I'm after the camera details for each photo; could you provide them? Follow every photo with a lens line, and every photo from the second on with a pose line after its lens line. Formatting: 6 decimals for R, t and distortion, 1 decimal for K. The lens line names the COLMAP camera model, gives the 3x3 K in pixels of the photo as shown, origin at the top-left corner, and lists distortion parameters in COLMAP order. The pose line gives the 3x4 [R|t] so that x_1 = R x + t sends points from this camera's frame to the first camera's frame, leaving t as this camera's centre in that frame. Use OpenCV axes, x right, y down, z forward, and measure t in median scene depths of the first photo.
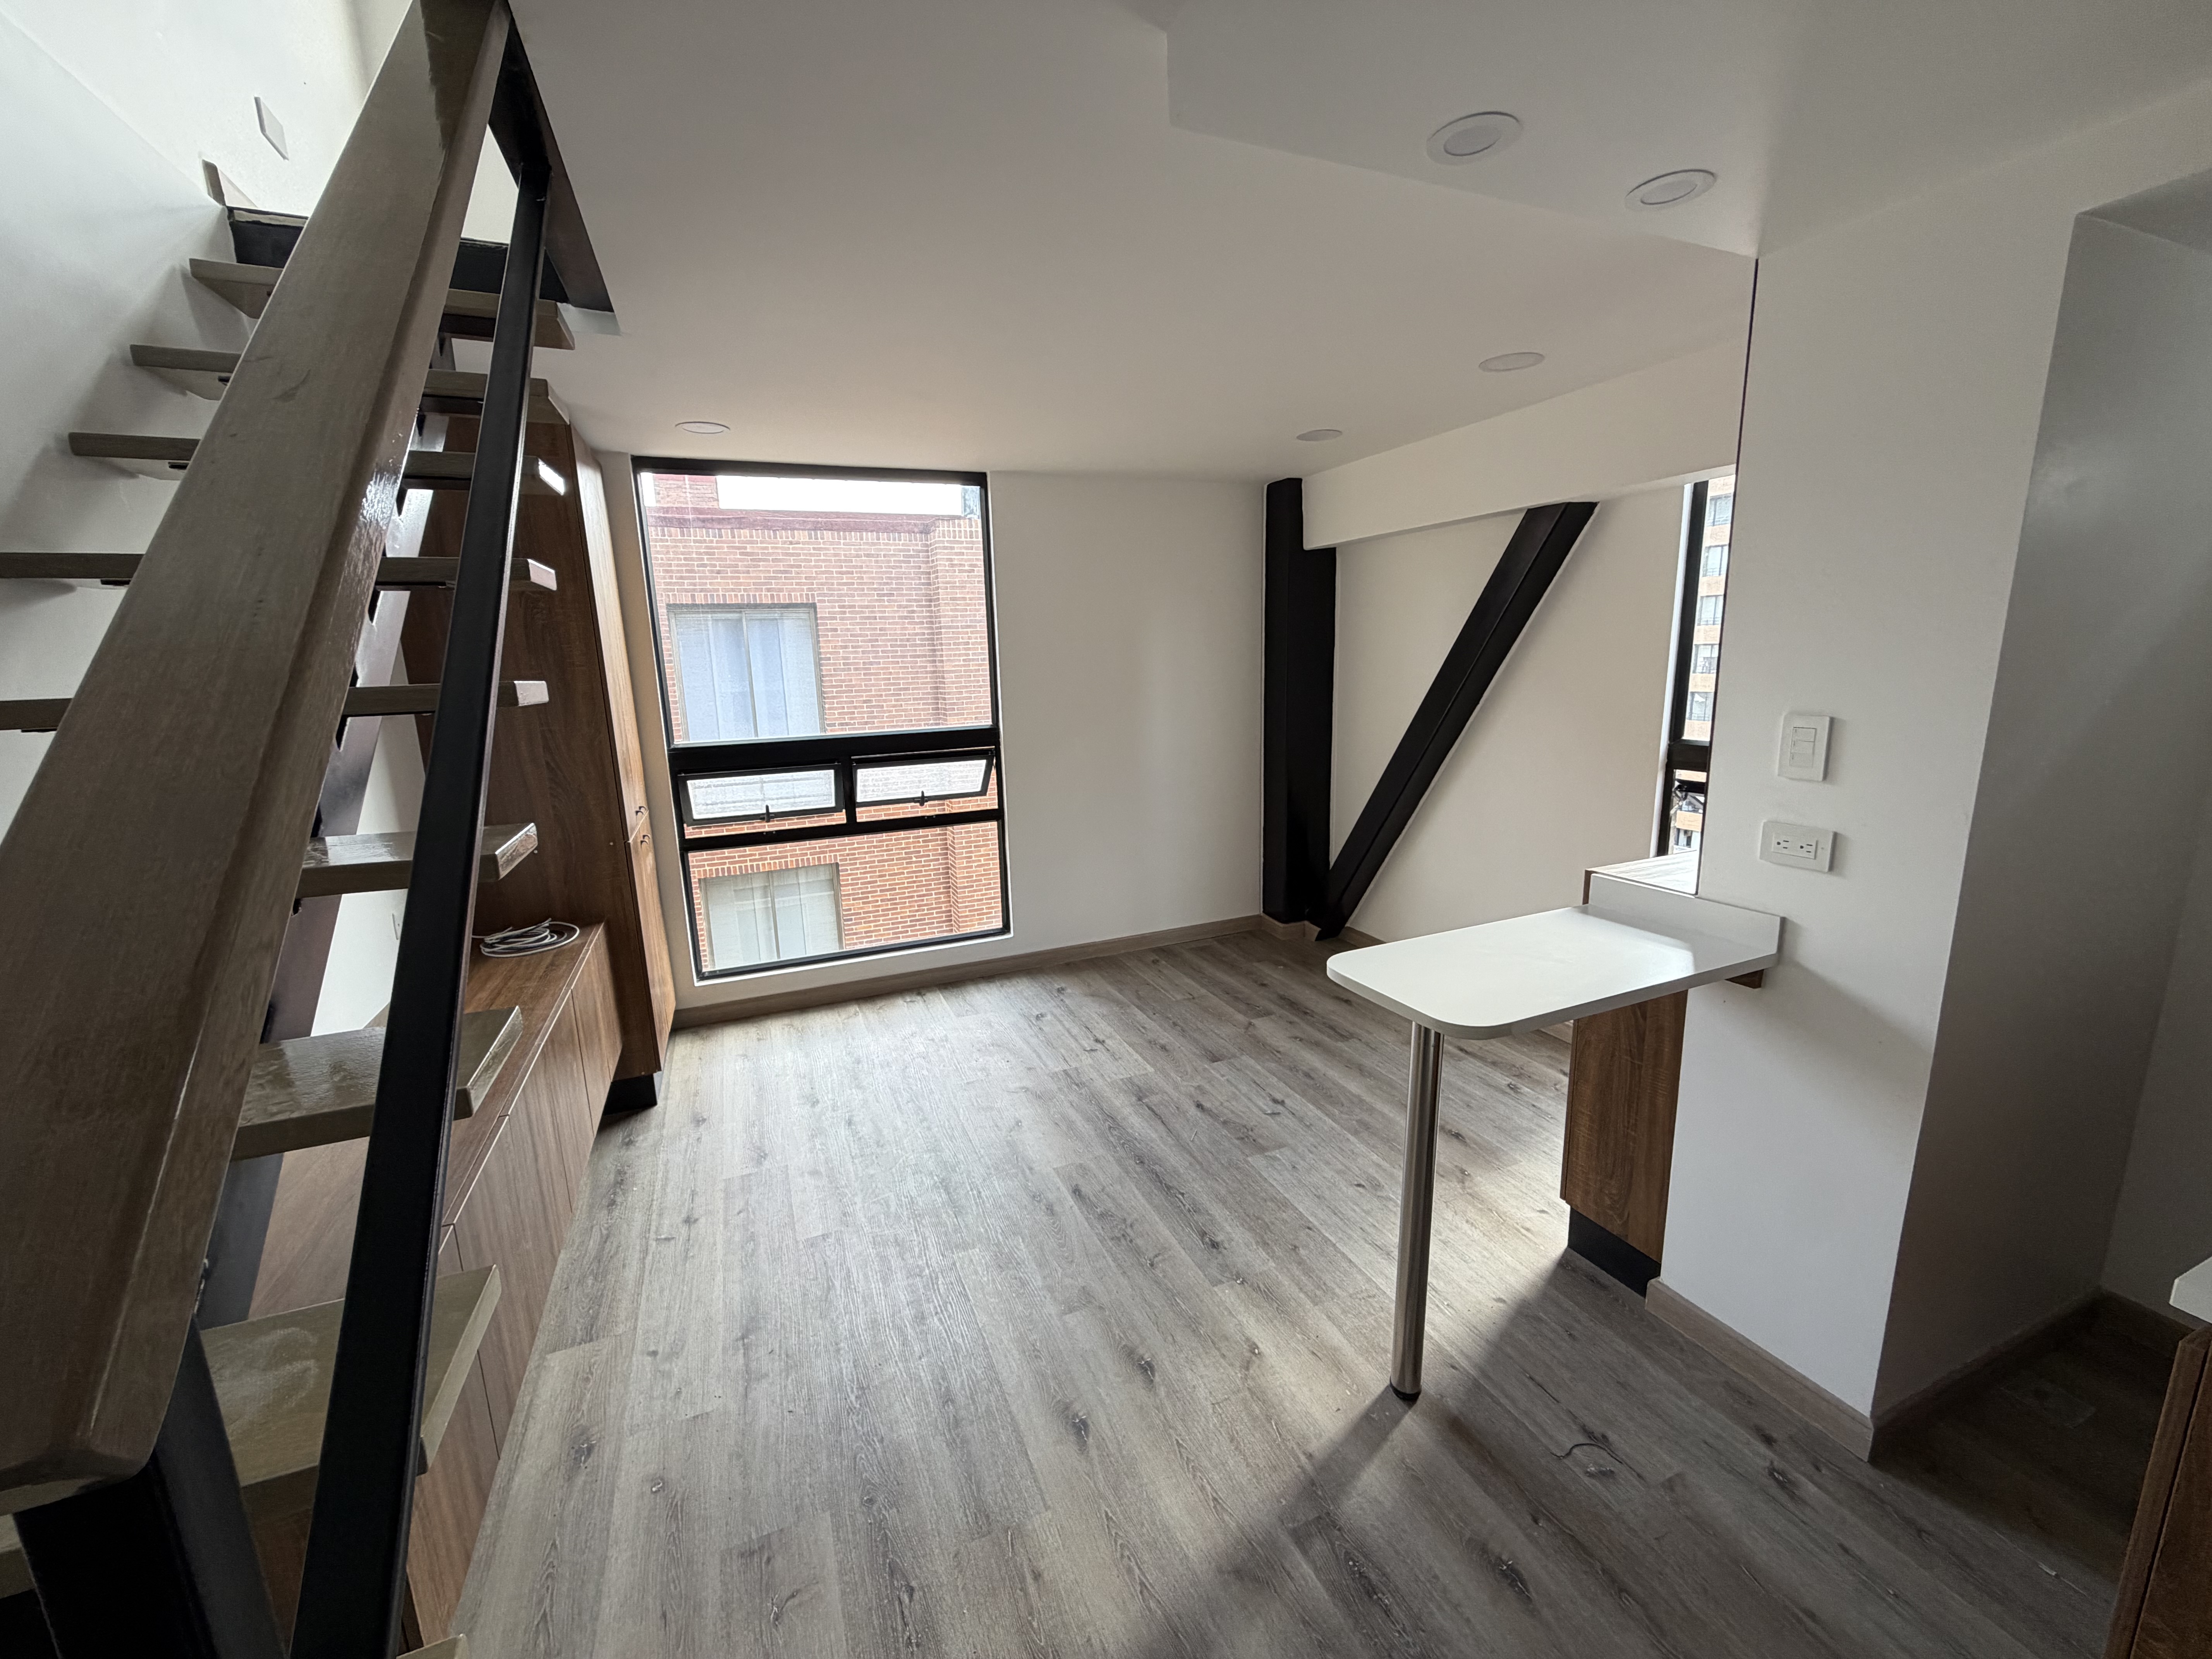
lens RADIAL K [[878.6, 0, 1102.0], [0, 878.6, 825.7], [0, 0, 1]] dist [-0.000052, 0.000828]
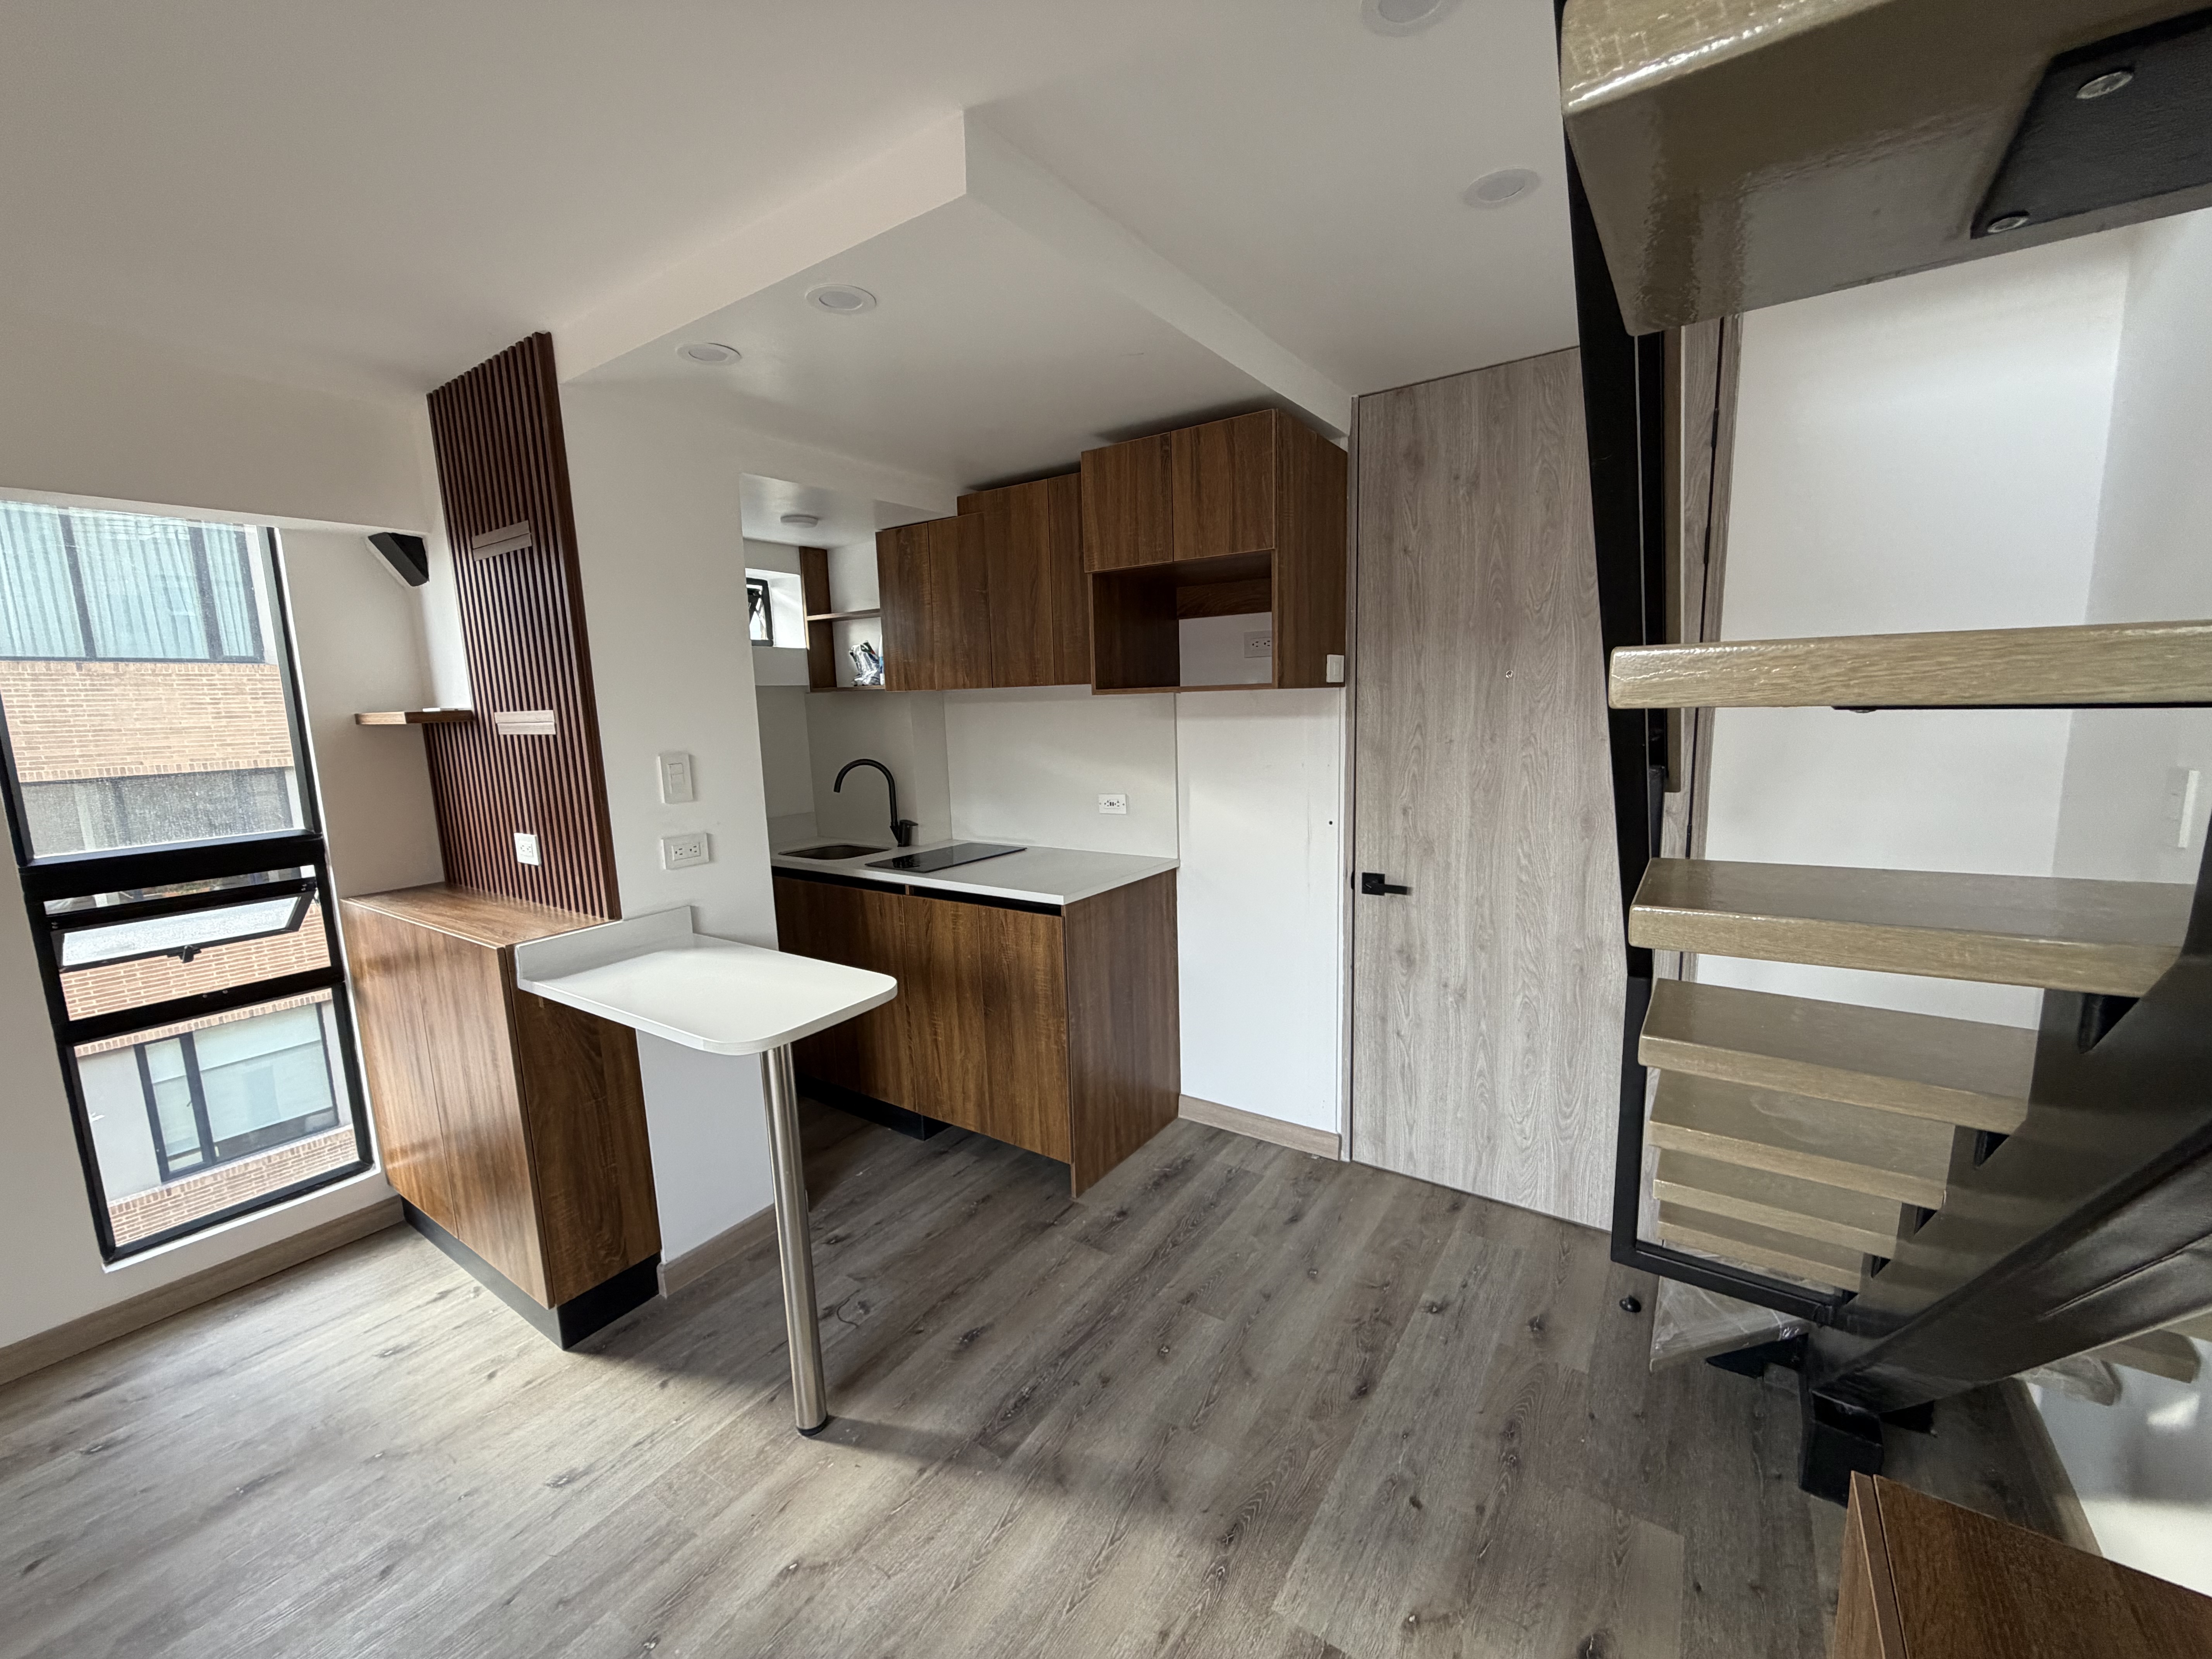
lens RADIAL K [[878.6, 0, 1105.6], [0, 878.6, 828.2], [0, 0, 1]] dist [-0.000052, 0.000828]
pose [[-0.539749, -0.081584, 0.837863, -0.579431], [0.205785, 0.952311, 0.225294, -0.153651], [-0.816286, 0.294022, -0.497220, 0.960914]]
